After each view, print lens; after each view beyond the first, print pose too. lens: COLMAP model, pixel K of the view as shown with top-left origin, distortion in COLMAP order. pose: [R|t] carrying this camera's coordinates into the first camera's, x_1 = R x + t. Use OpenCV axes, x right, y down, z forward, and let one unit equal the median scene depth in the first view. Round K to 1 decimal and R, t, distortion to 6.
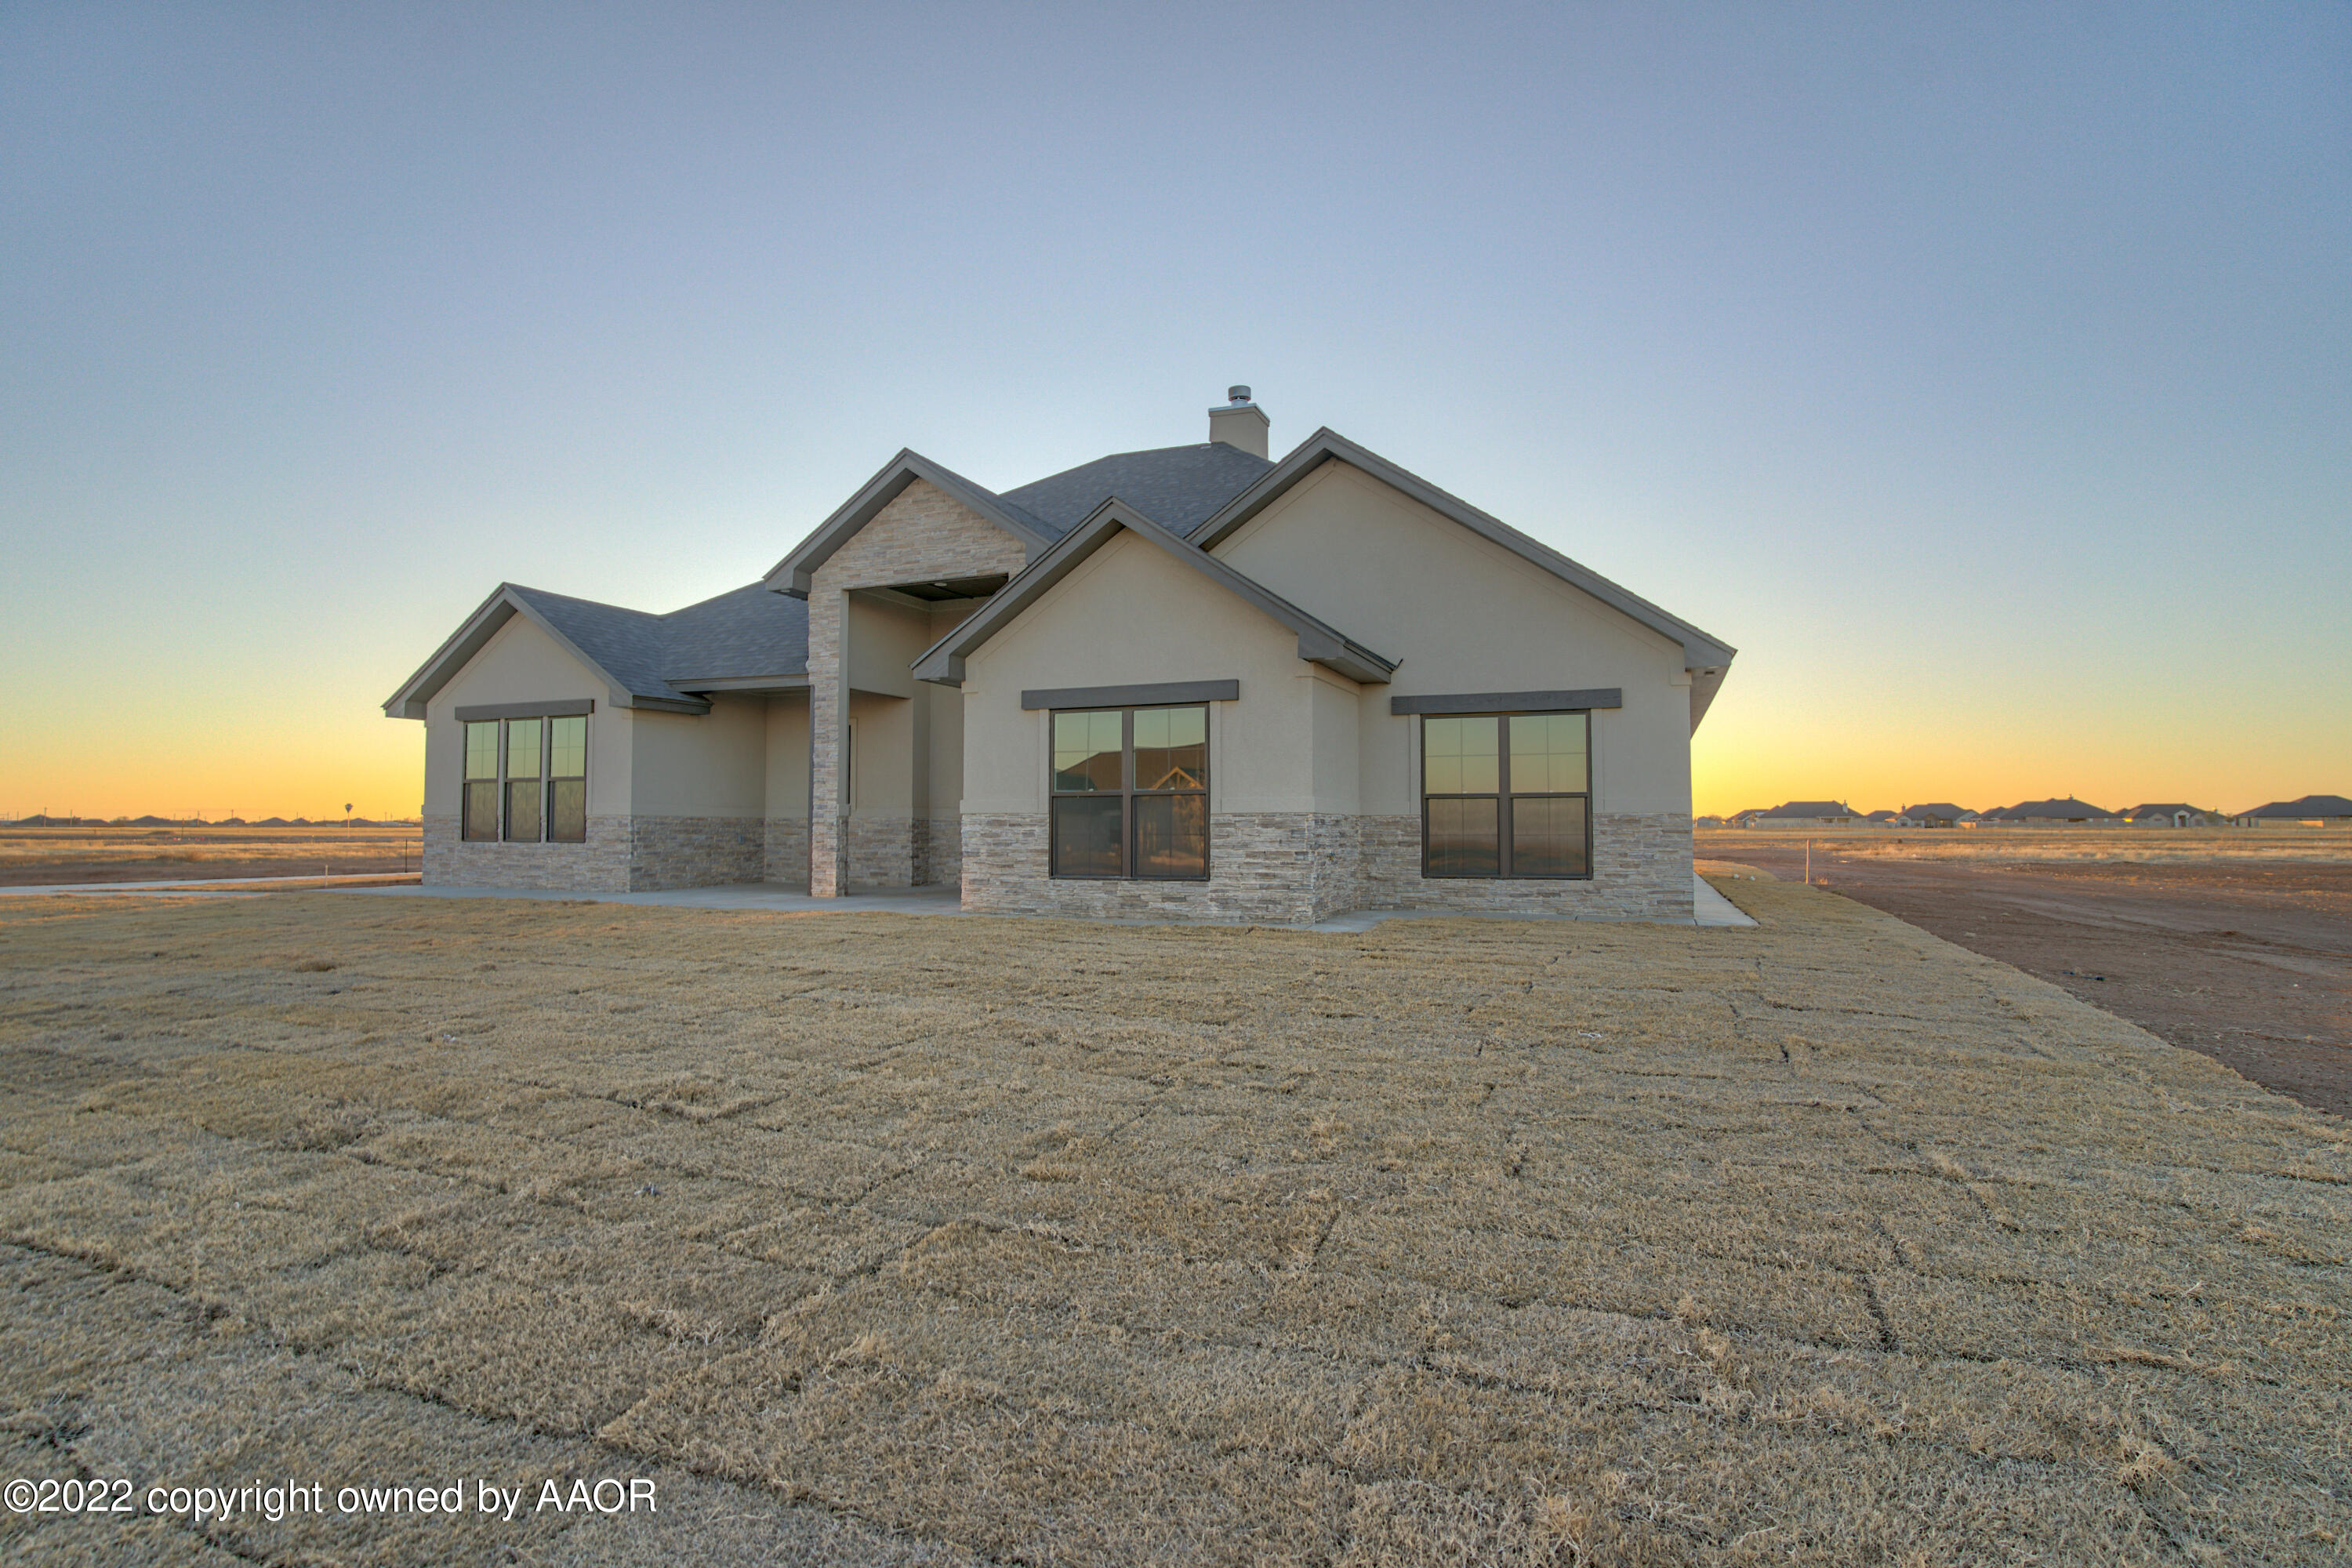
lens RADIAL K [[1183.9, 0, 1143.0], [0, 1183.9, 788.7], [0, 0, 1]] dist [-0.052956, 0.006818]
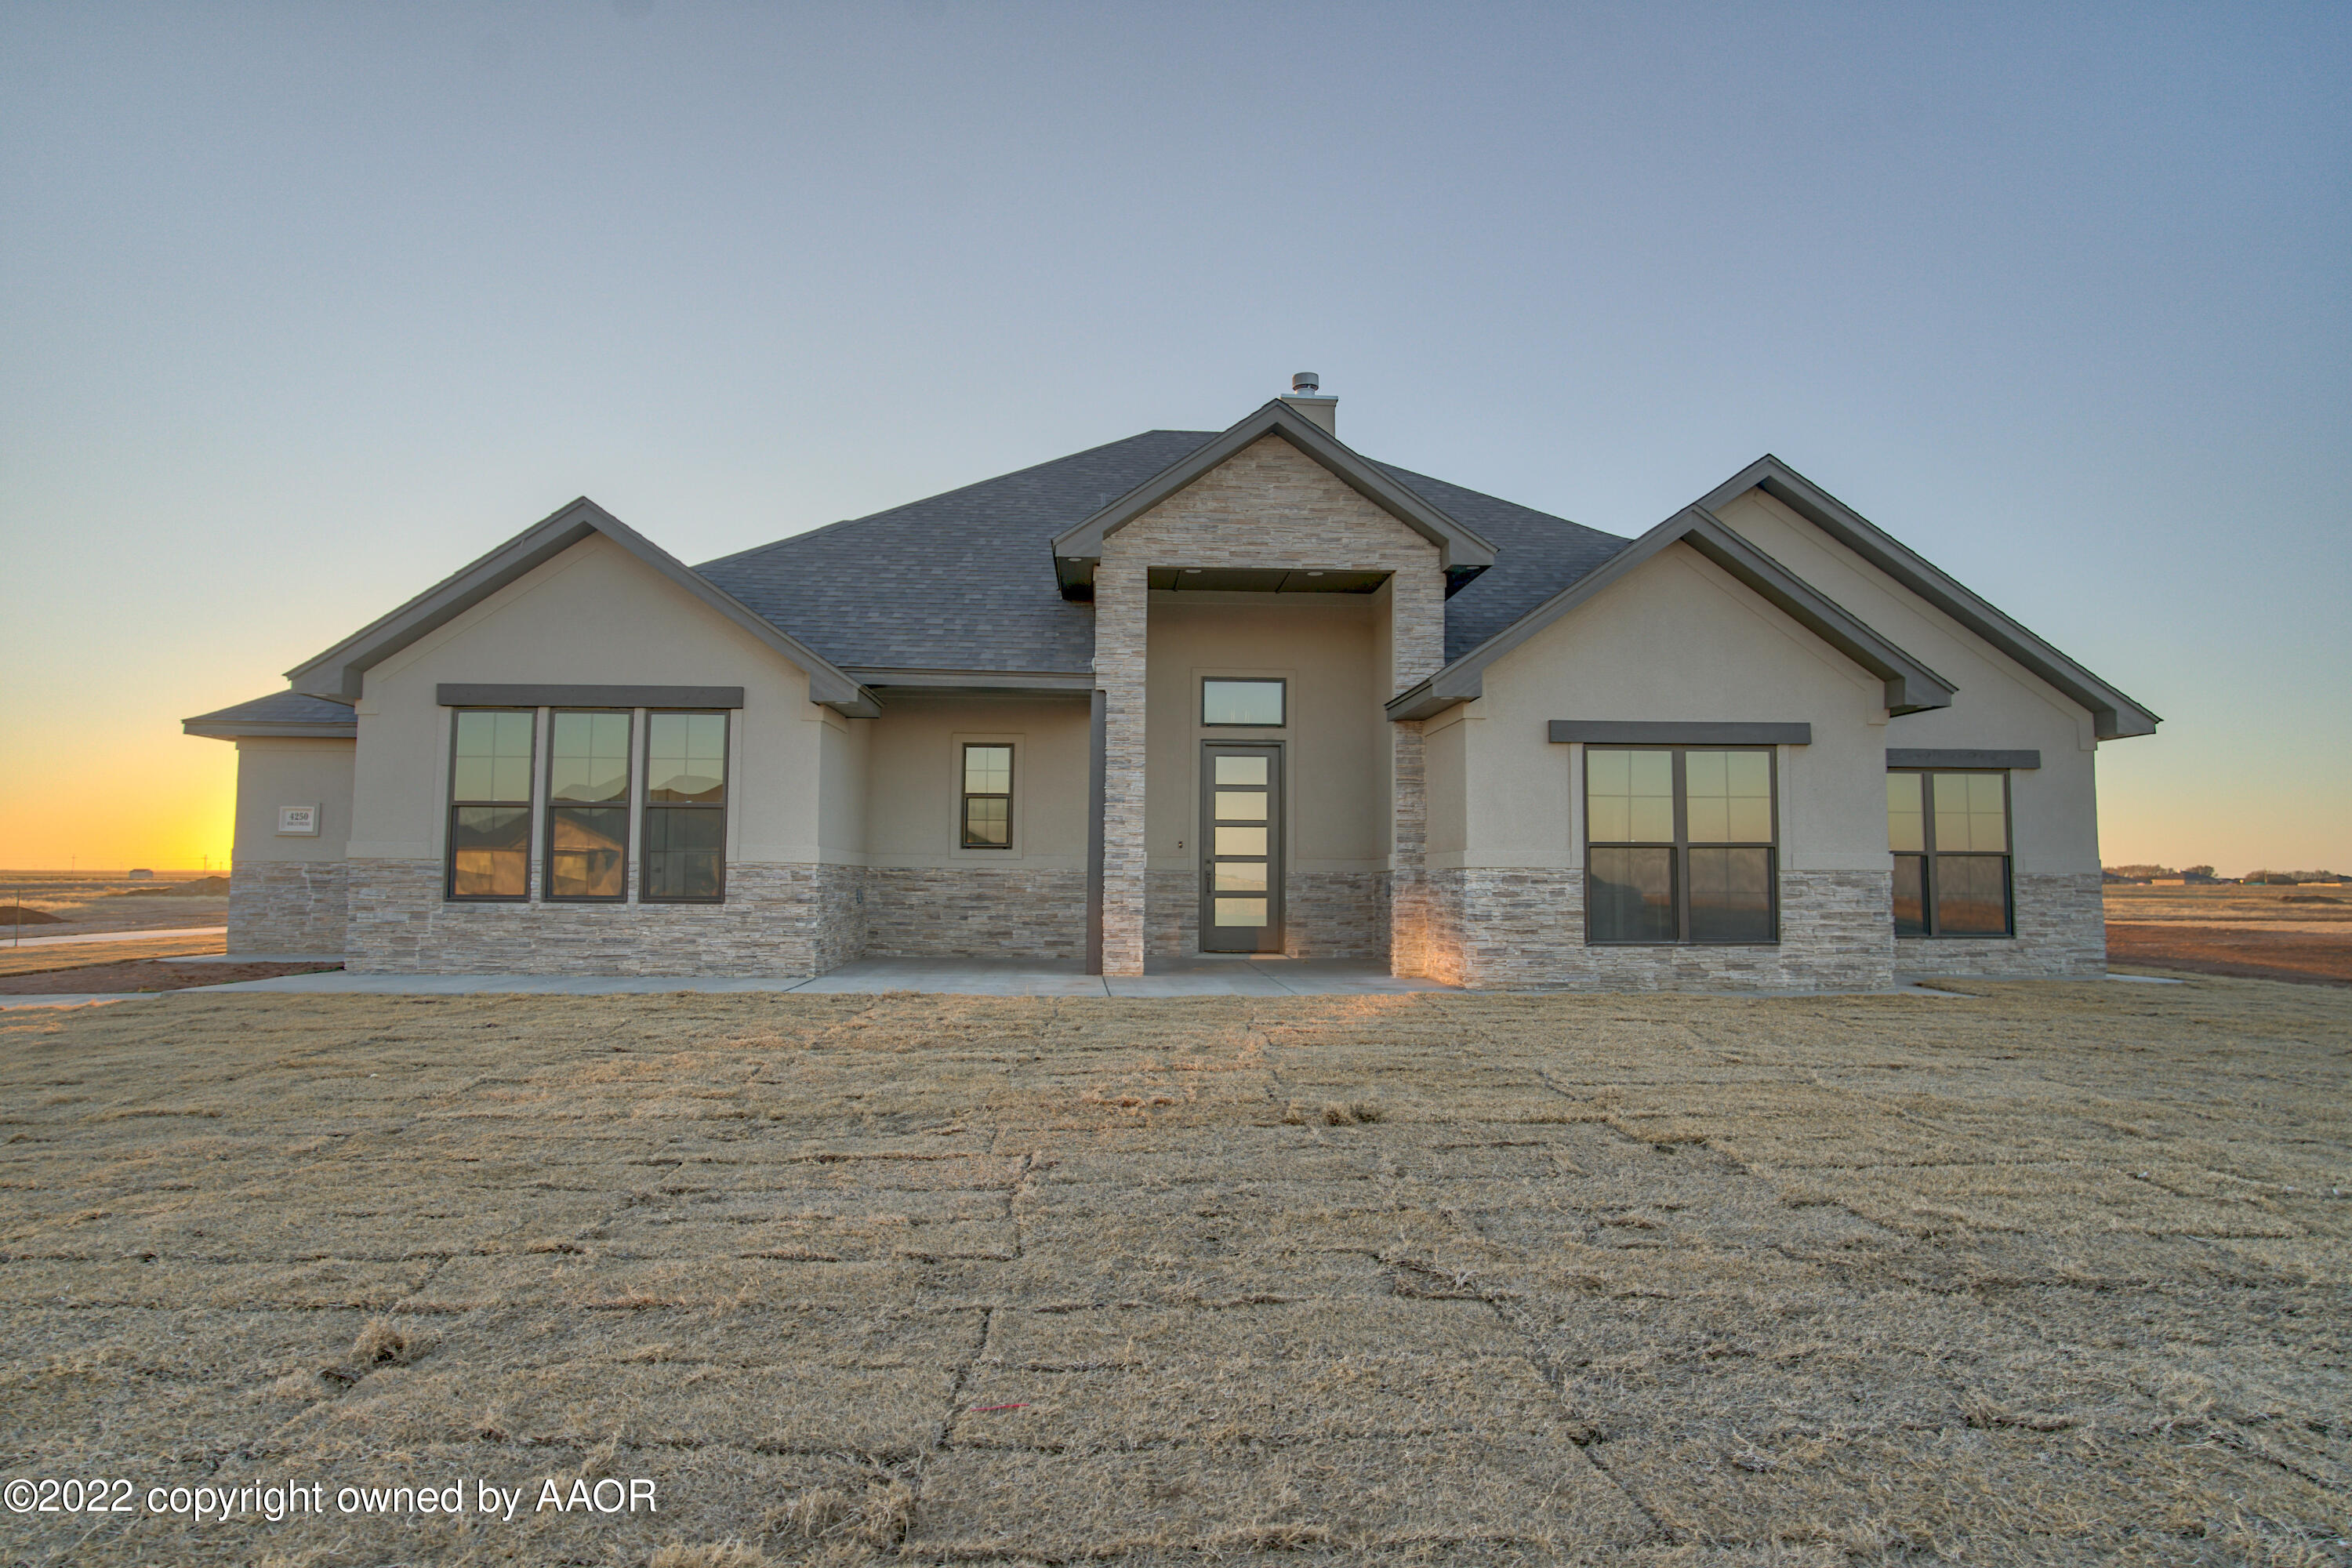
lens RADIAL K [[1374.3, 0, 1157.4], [0, 1374.3, 791.4], [0, 0, 1]] dist [-0.022593, 0.016098]
pose [[0.901919, 0.033360, 0.430615, -0.627596], [-0.020026, 0.999170, -0.035461, 0.005770], [-0.431441, 0.023359, 0.901839, 0.204643]]
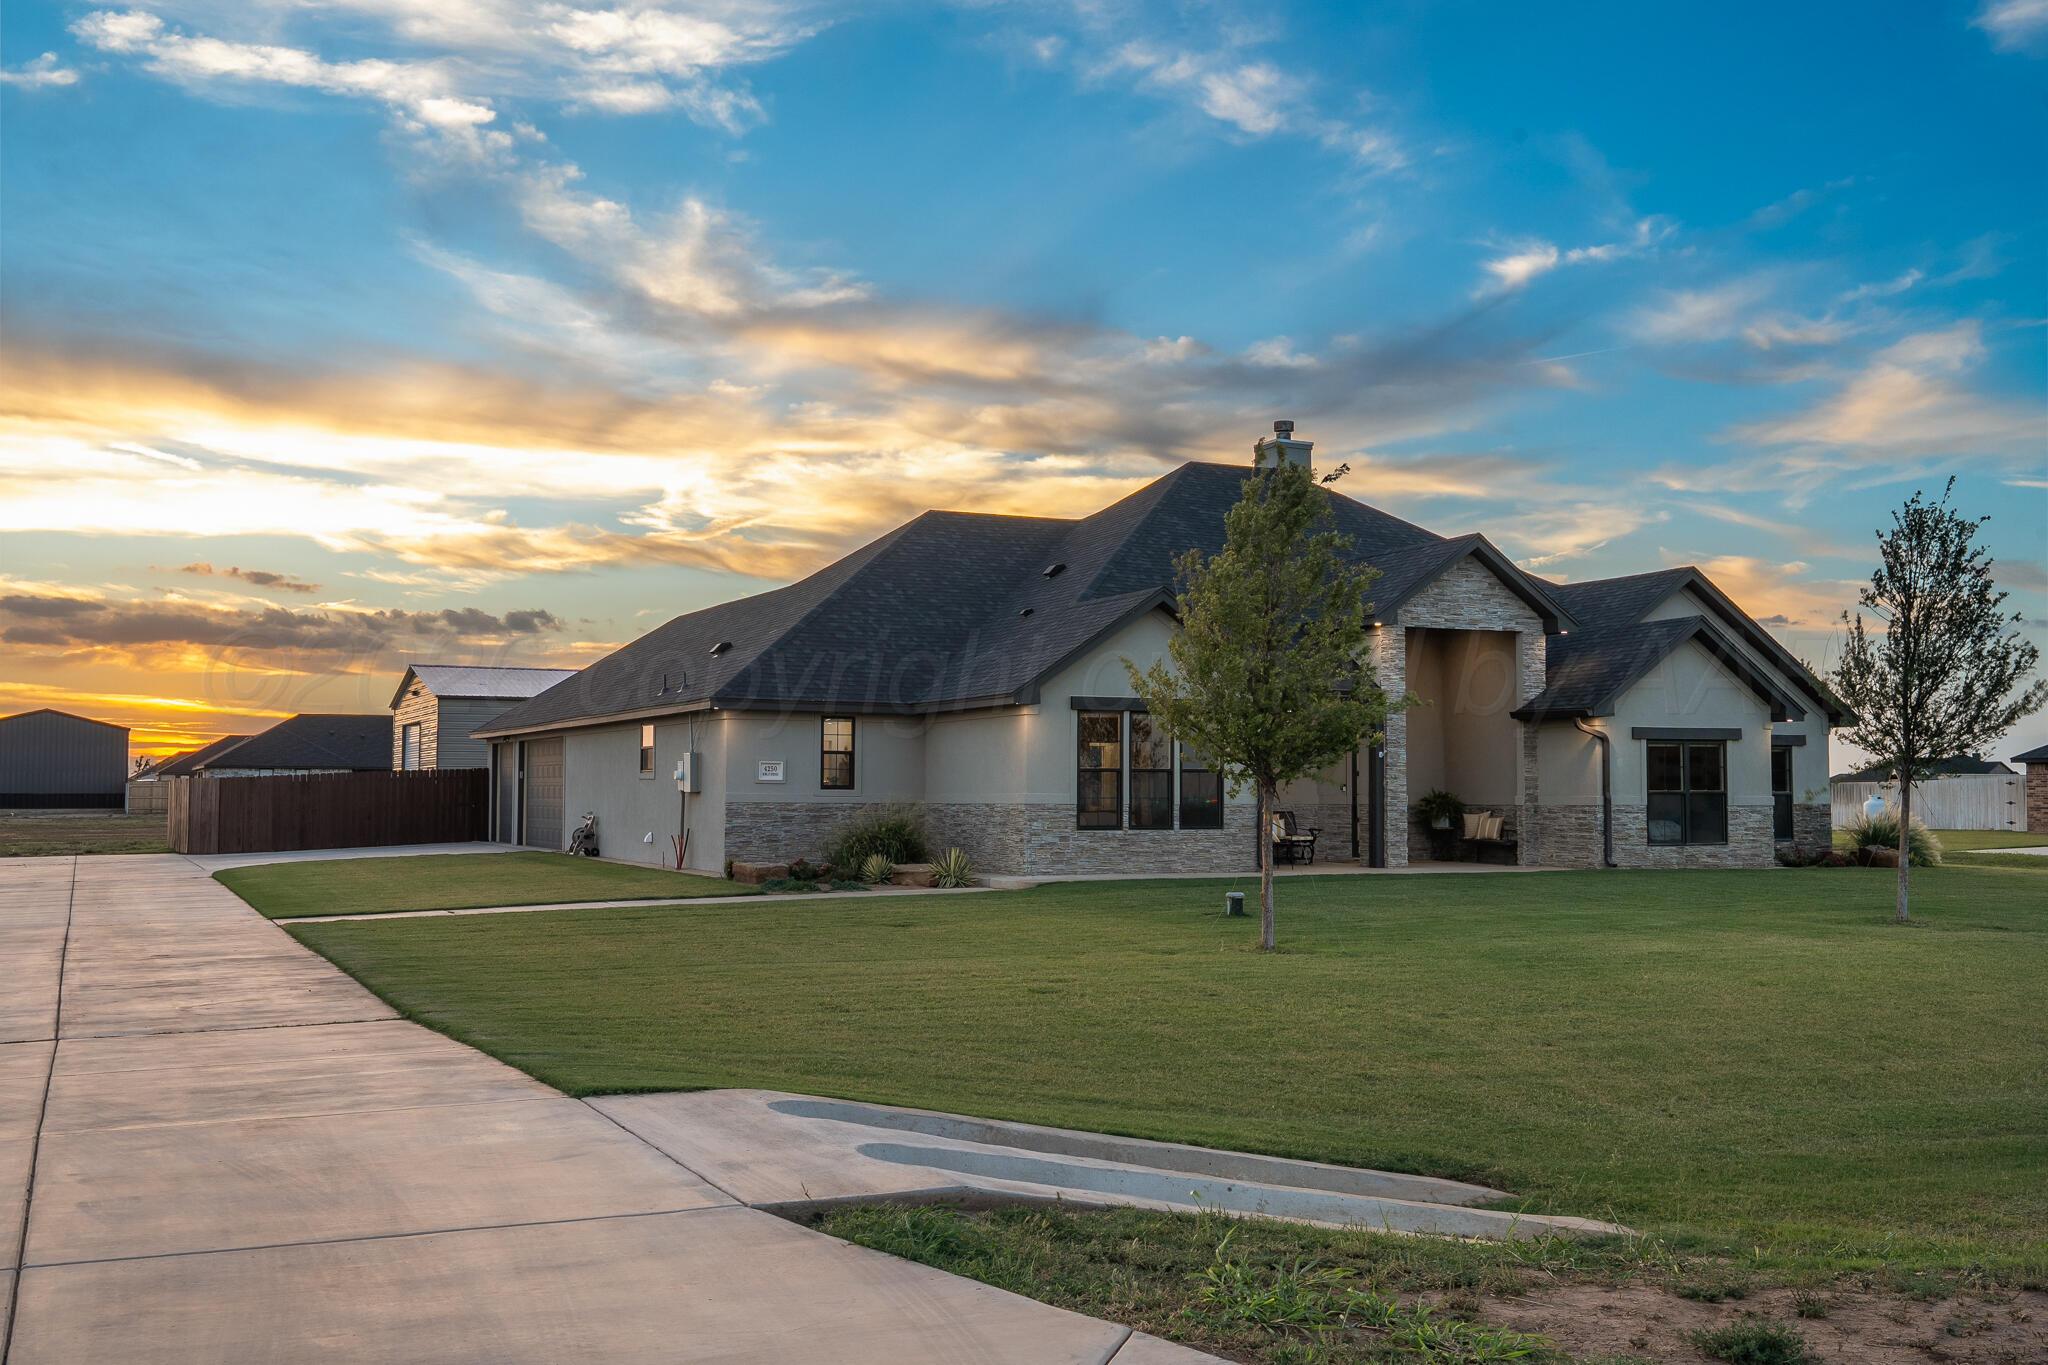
lens RADIAL K [[1942.5, 0, 1029.7], [0, 1942.5, 682.2], [0, 0, 1]] dist [0.059132, 0.000000]
pose [[0.662830, 0.041419, 0.747623, -2.112624], [-0.025680, 0.999139, -0.032586, -0.030001], [-0.748329, 0.002400, 0.663323, -0.098935]]
